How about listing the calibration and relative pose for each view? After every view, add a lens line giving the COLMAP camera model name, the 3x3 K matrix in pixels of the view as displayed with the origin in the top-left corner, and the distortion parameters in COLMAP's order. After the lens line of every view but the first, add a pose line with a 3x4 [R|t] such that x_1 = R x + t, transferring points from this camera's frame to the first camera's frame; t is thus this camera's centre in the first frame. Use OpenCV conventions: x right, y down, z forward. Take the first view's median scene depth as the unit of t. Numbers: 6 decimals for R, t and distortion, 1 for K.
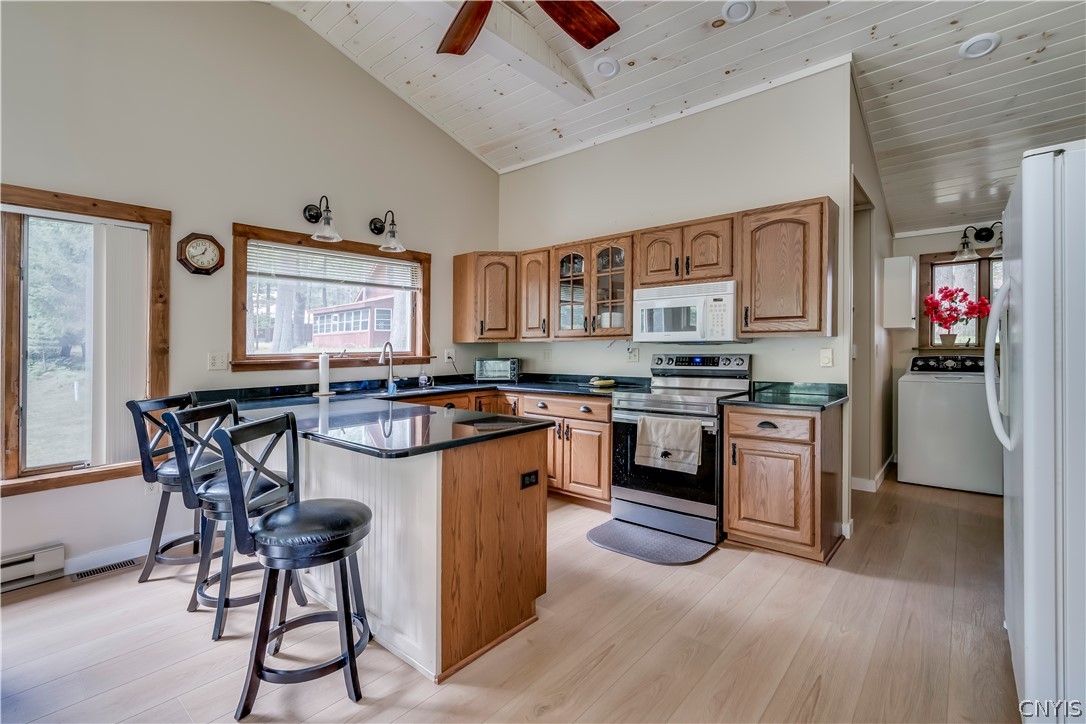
lens RADIAL K [[499.7, 0, 540.0], [0, 499.7, 338.5], [0, 0, 1]] dist [-0.011722, 0.005760]
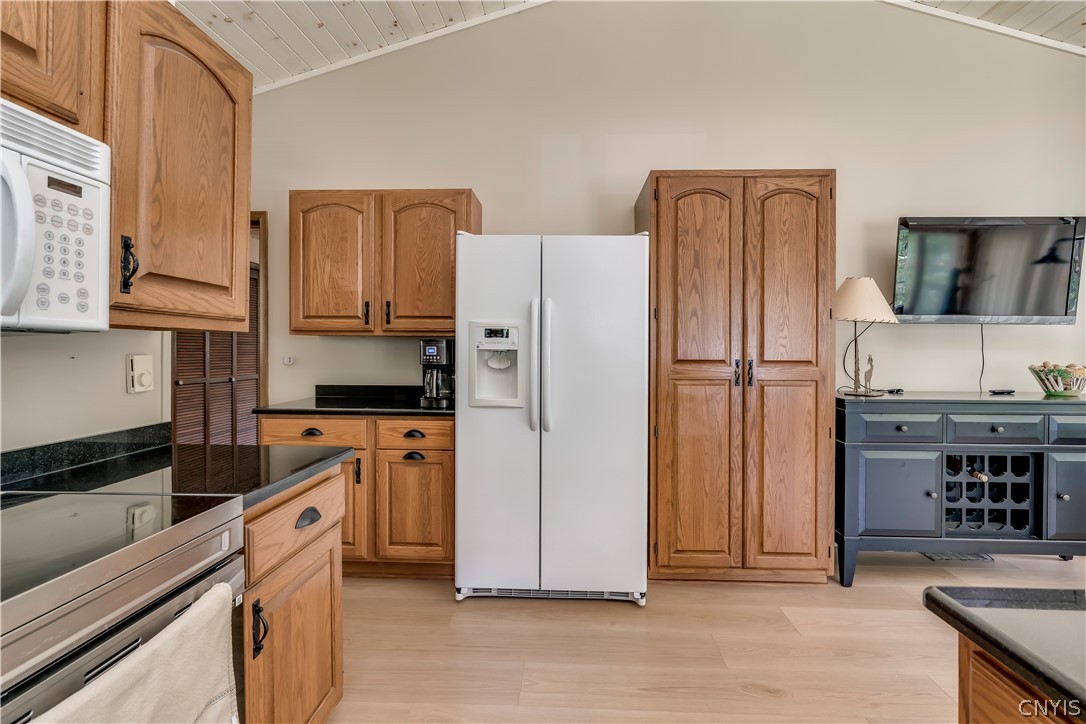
lens RADIAL K [[499.7, 0, 549.8], [0, 499.7, 358.6], [0, 0, 1]] dist [-0.011722, 0.005760]
pose [[-0.622615, -0.006725, 0.782499, -0.038447], [-0.011816, 0.999930, -0.000808, 0.015813], [-0.782439, -0.009749, -0.622651, 0.790829]]
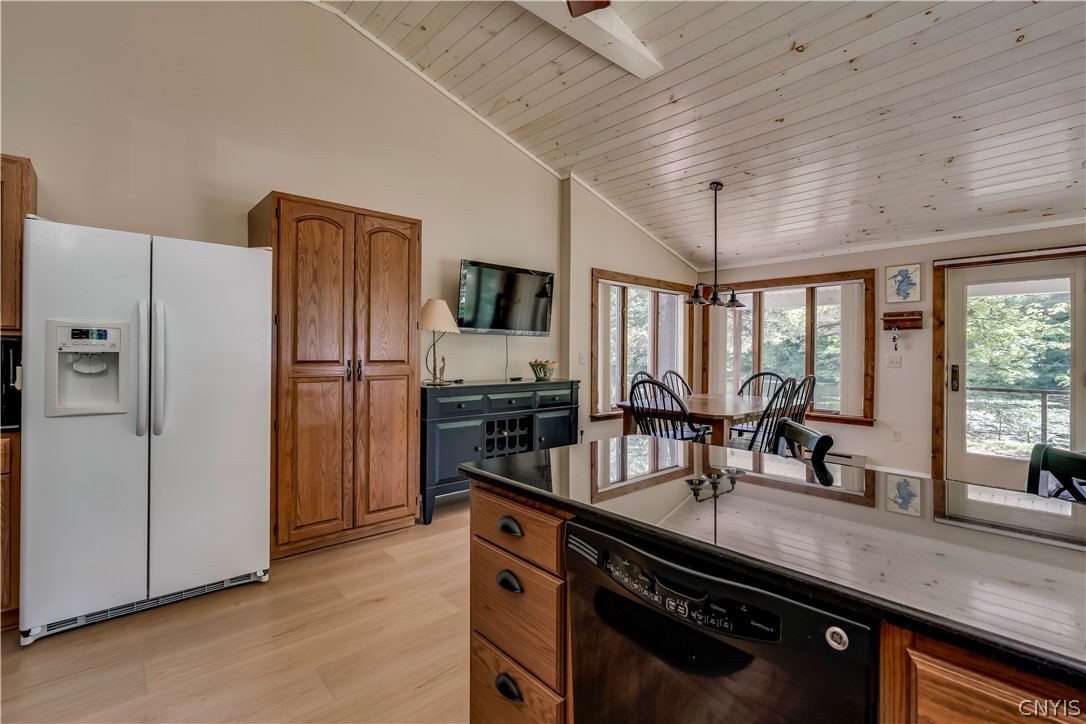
lens RADIAL K [[499.7, 0, 546.7], [0, 499.7, 327.5], [0, 0, 1]] dist [-0.011722, 0.005760]
pose [[-0.991066, 0.014861, 0.132542, -0.102380], [0.005524, 0.997494, -0.070540, 0.019789], [-0.133258, -0.069178, -0.988664, 0.945293]]
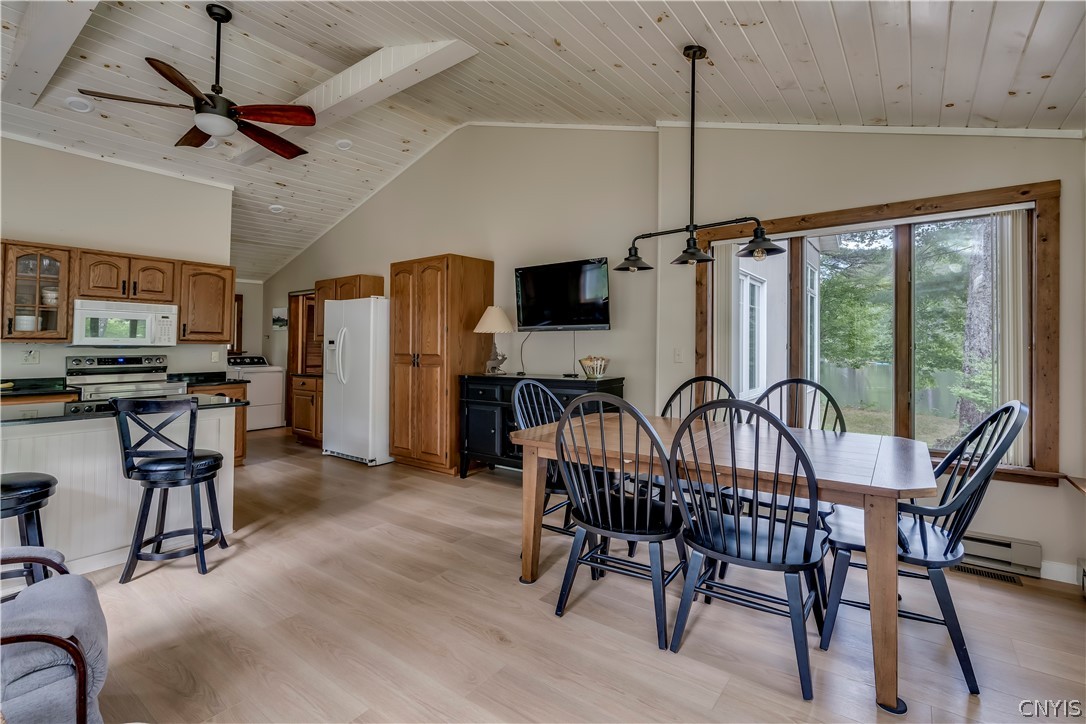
lens RADIAL K [[499.7, 0, 539.9], [0, 499.7, 332.7], [0, 0, 1]] dist [-0.011722, 0.005760]
pose [[-0.072884, 0.042936, 0.996416, -0.957382], [-0.015132, 0.998910, -0.044150, 0.011964], [-0.997226, -0.018295, -0.072155, 0.015905]]
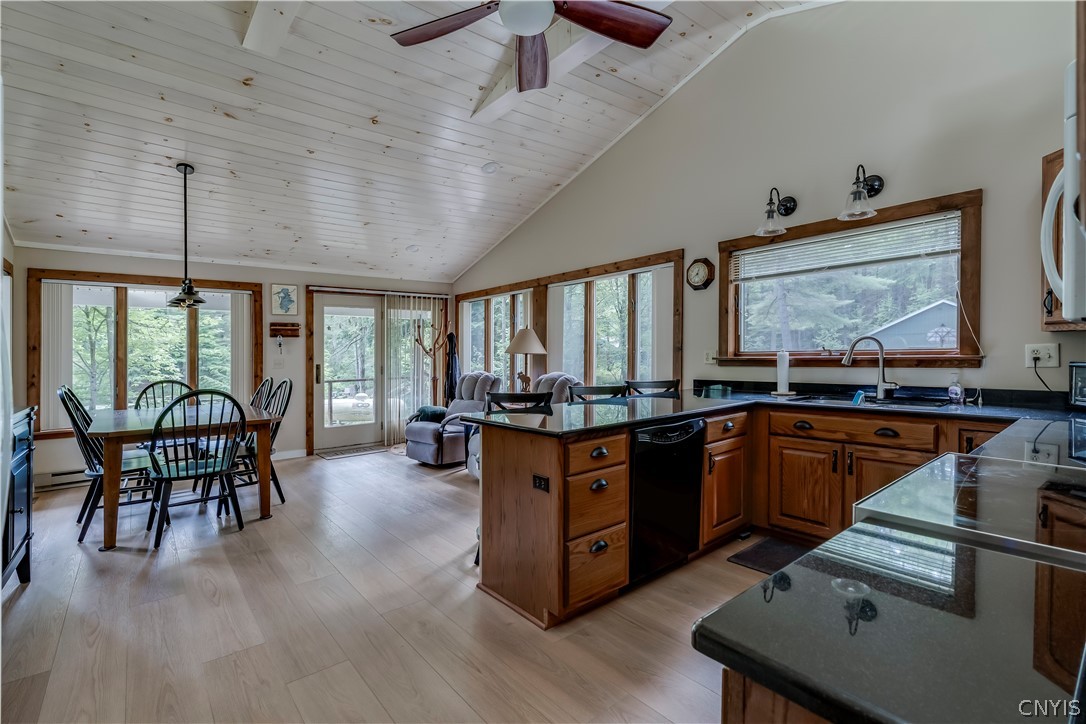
lens RADIAL K [[499.7, 0, 551.0], [0, 499.7, 336.4], [0, 0, 1]] dist [-0.011722, 0.005760]
pose [[-0.159291, -0.017357, -0.987079, 0.530952], [0.037591, 0.999014, -0.023633, 0.006675], [0.986516, -0.040870, -0.158482, 0.653757]]
